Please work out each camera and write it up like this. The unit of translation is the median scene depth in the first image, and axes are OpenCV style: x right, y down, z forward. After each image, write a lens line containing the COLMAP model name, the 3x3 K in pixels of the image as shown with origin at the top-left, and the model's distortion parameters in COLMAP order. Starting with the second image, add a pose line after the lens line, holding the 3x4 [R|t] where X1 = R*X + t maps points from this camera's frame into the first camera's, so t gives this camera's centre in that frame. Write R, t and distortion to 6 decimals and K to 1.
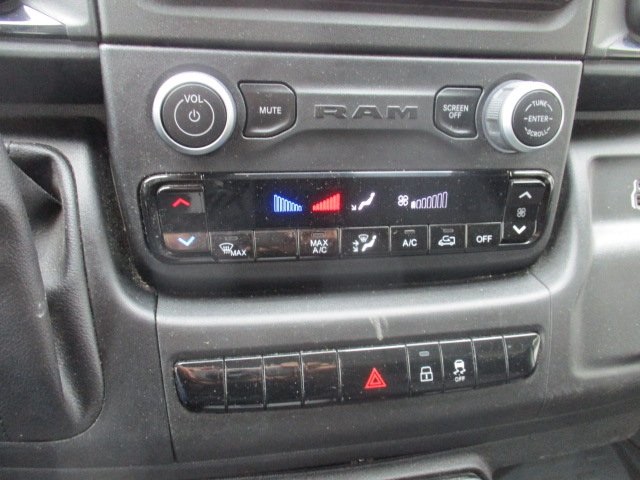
lens RADIAL K [[530.9, 0, 320.0], [0, 530.9, 240.0], [0, 0, 1]] dist [-0.035386, -0.002226]
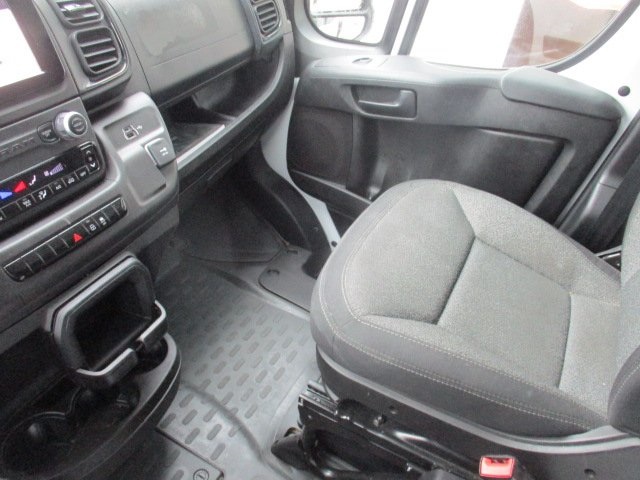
lens RADIAL K [[530.9, 0, 320.0], [0, 530.9, 240.0], [0, 0, 1]] dist [-0.035386, -0.002226]
pose [[0.604943, -0.494520, 0.624095, -0.770961], [0.442323, 0.860422, 0.253032, 0.139653], [-0.662114, 0.122982, 0.739244, -1.658828]]
